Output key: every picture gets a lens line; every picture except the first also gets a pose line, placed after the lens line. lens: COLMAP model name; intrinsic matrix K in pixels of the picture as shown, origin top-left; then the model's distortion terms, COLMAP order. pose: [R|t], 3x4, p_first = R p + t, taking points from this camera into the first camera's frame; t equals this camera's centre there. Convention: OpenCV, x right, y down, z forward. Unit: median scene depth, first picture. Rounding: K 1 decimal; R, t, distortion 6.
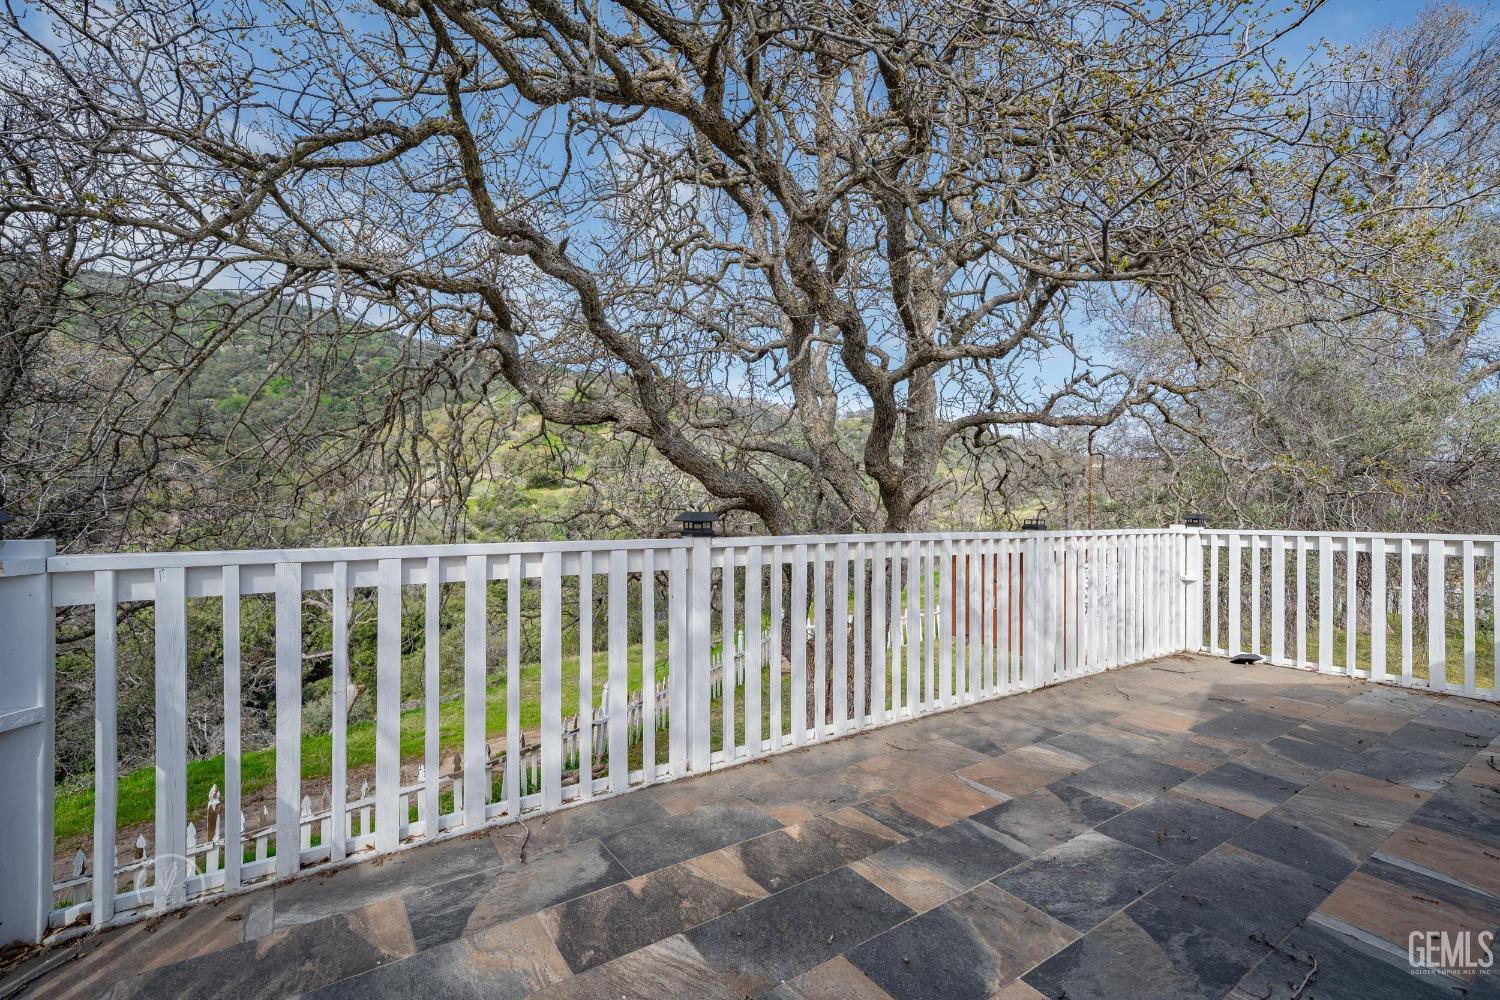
lens RADIAL K [[654.3, 0, 742.3], [0, 654.3, 495.6], [0, 0, 1]] dist [0.001448, 0.000742]
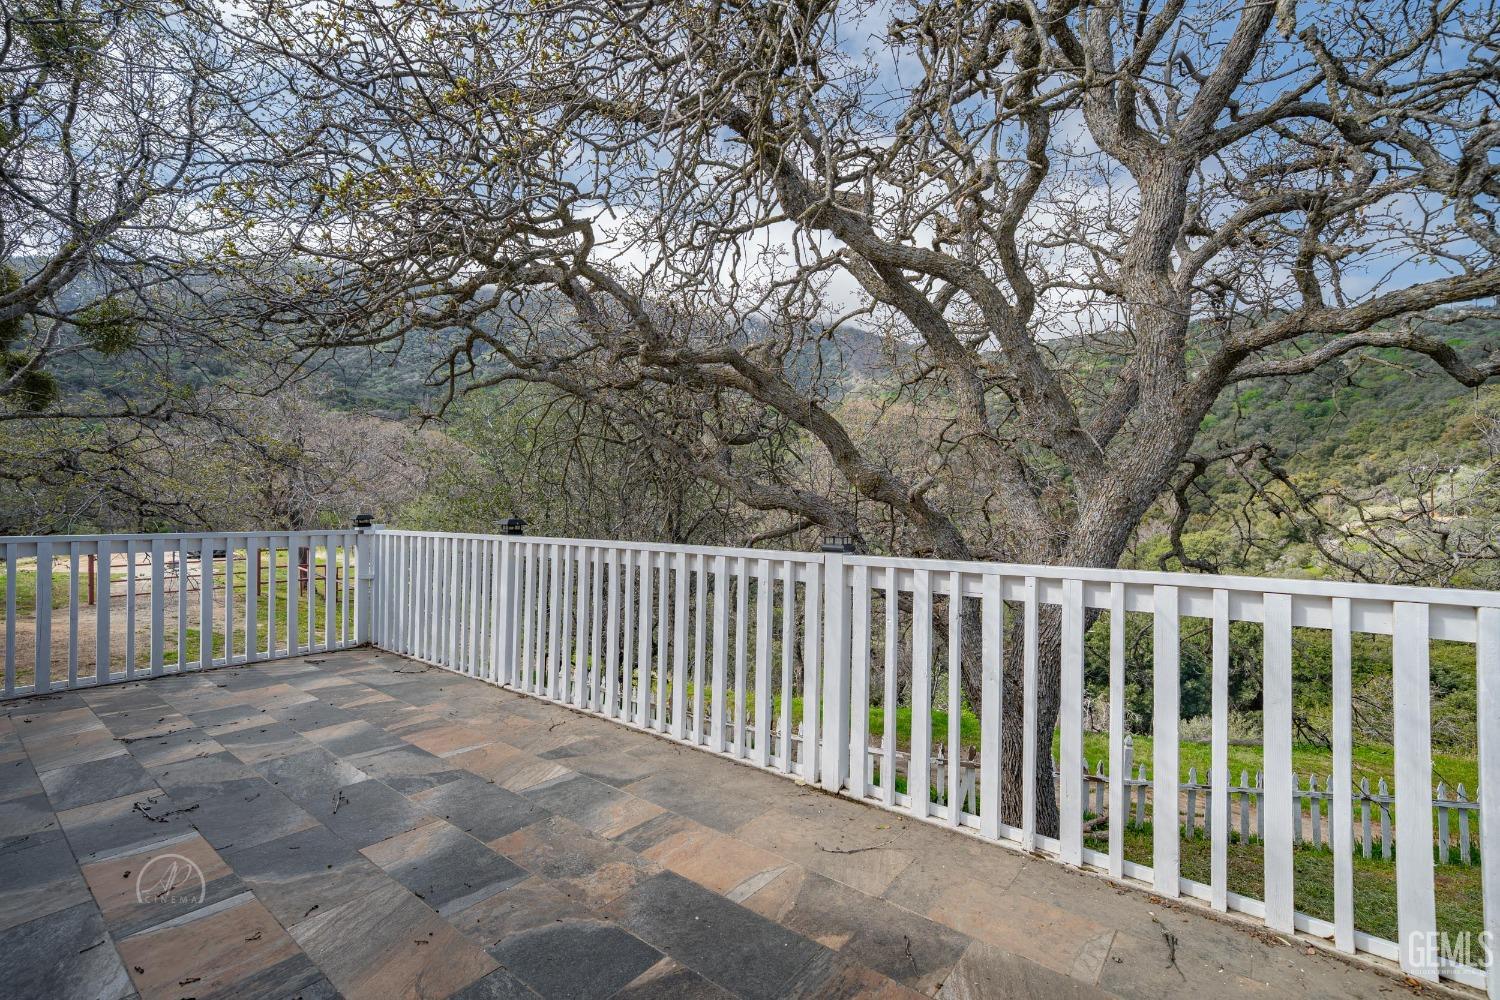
lens RADIAL K [[654.3, 0, 742.3], [0, 654.3, 495.6], [0, 0, 1]] dist [0.001448, 0.000742]
pose [[0.320719, -0.026539, -0.946803, 1.347677], [-0.010136, 0.999454, -0.031448, 0.018056], [0.947120, 0.019683, 0.320274, 0.885757]]
